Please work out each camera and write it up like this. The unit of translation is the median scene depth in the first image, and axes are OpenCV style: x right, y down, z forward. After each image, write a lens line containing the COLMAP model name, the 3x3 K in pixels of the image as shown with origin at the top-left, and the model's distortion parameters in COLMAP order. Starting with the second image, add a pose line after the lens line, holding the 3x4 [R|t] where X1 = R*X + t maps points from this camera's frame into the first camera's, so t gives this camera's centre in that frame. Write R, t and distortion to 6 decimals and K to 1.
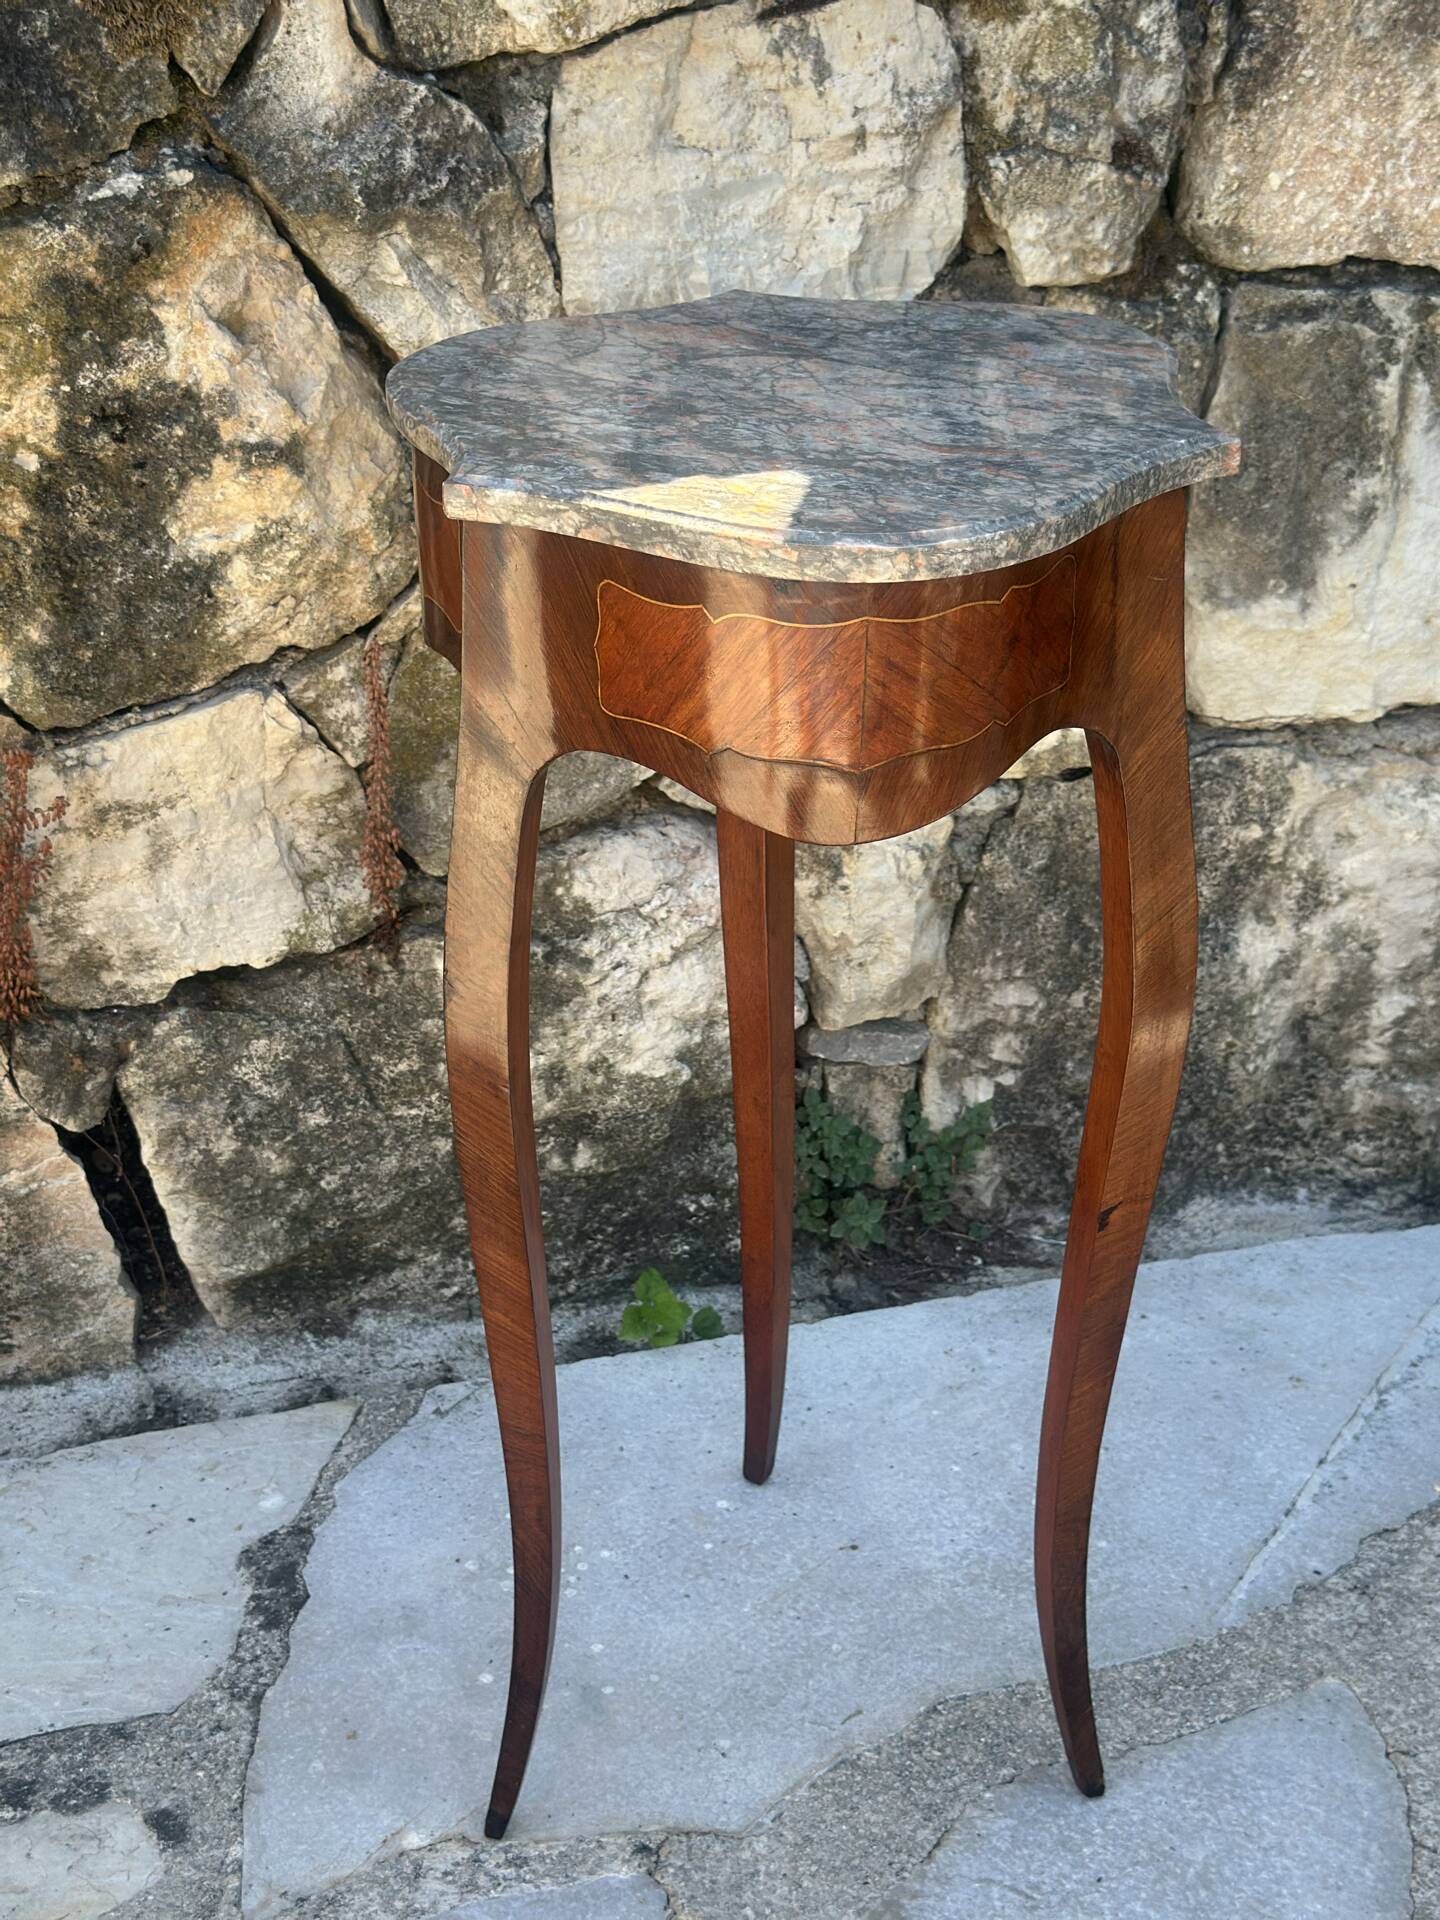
lens RADIAL K [[2698.7, 0, 712.4], [0, 2698.7, 972.9], [0, 0, 1]] dist [0.166136, -0.369860]
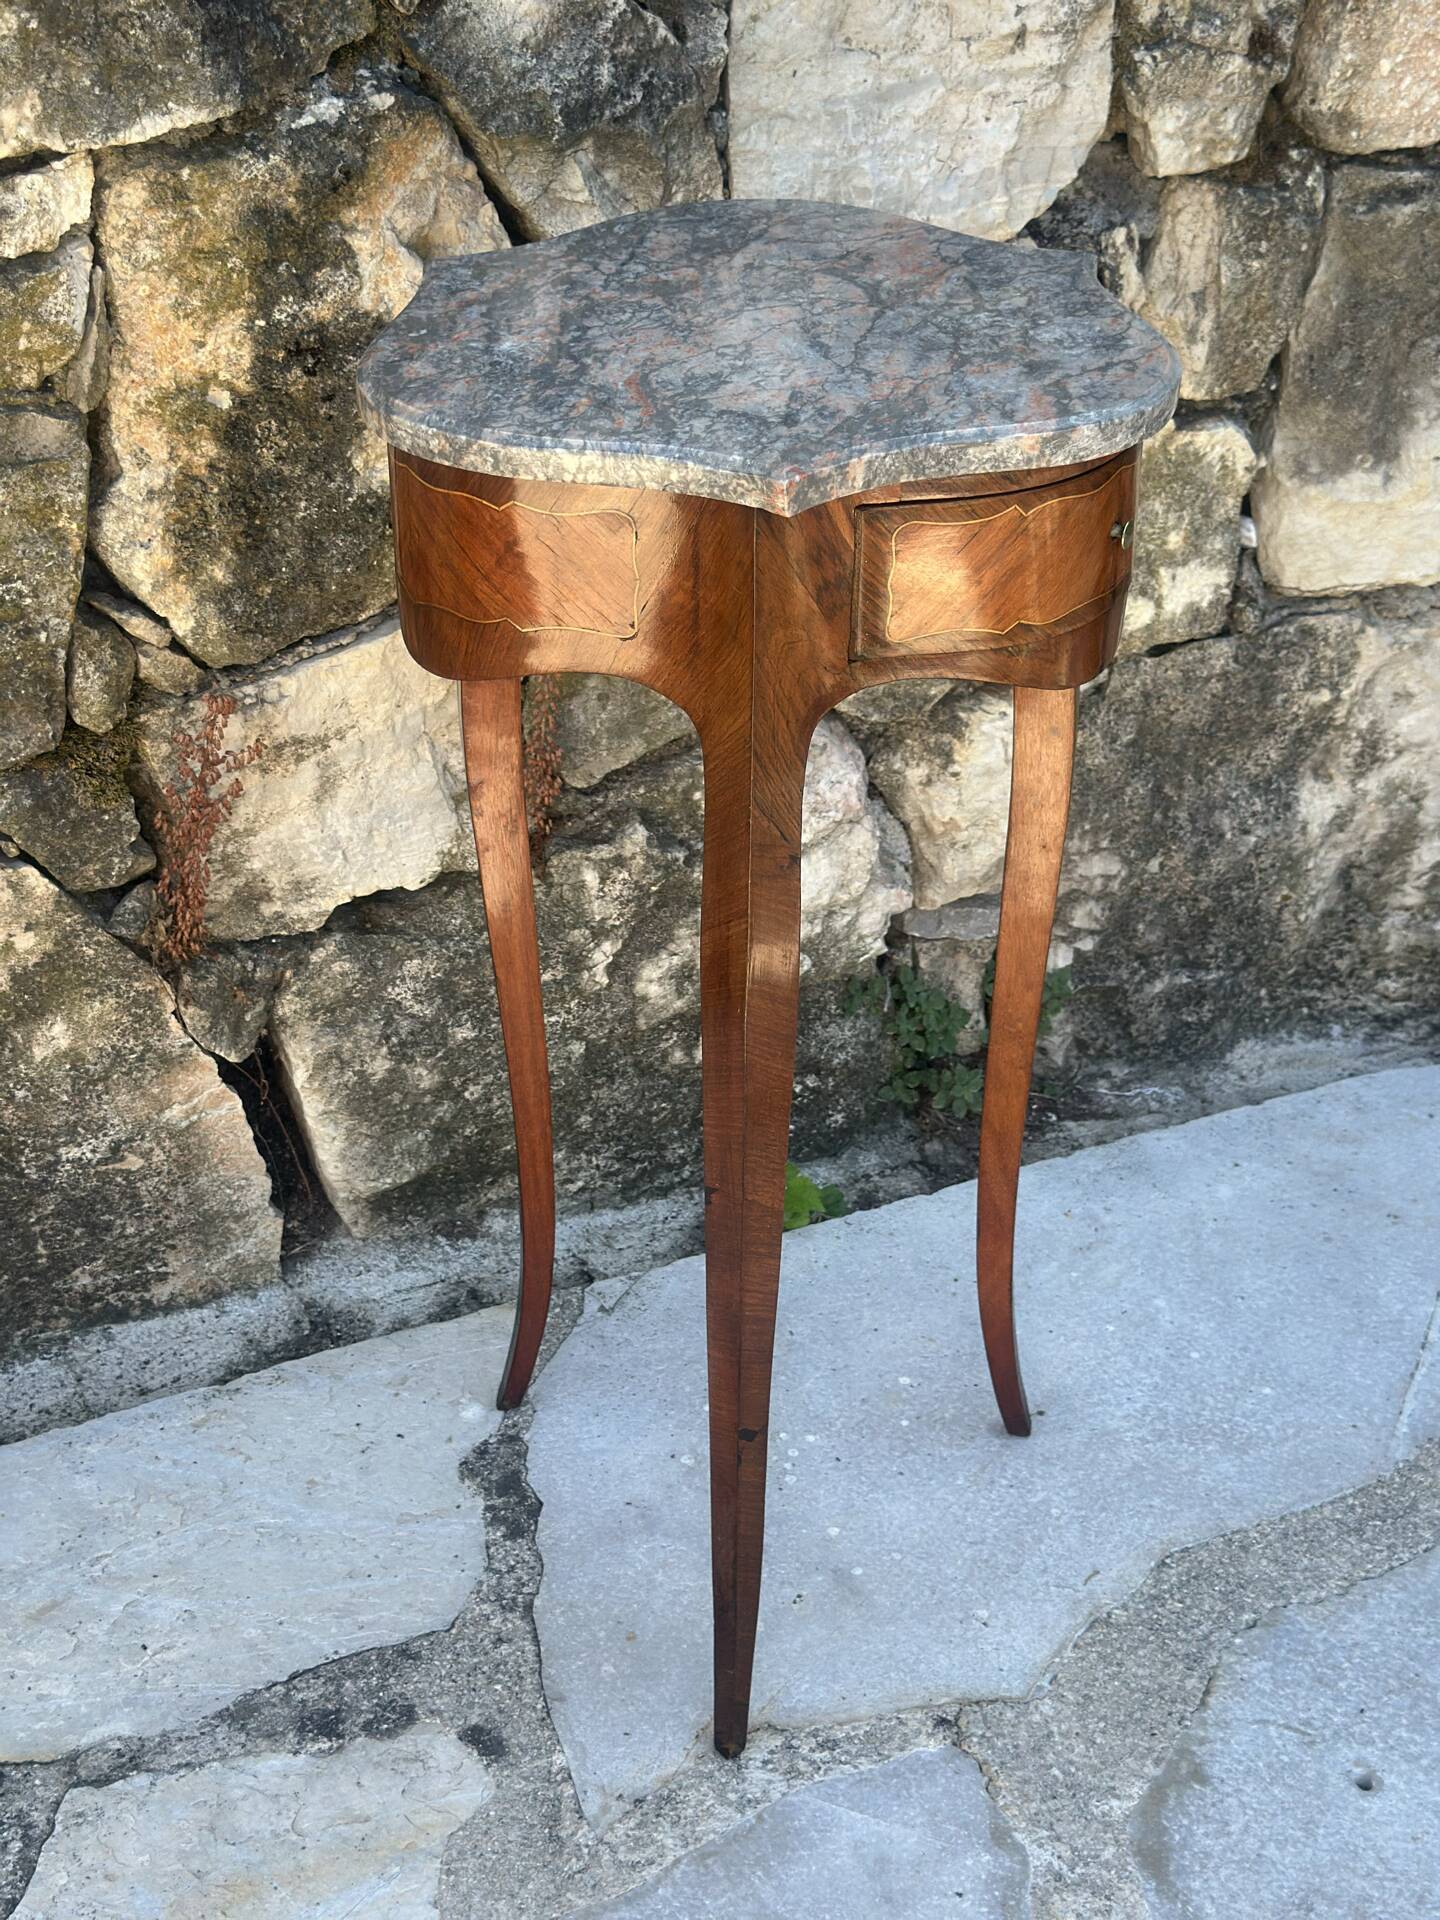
lens RADIAL K [[2694.7, 0, 690.3], [0, 2694.7, 1004.7], [0, 0, 1]] dist [0.168511, -0.412390]
pose [[0.988531, -0.061318, 0.138010, -0.215615], [0.047352, 0.993626, 0.102302, -0.059413], [-0.143403, -0.094594, 0.985133, -0.001432]]
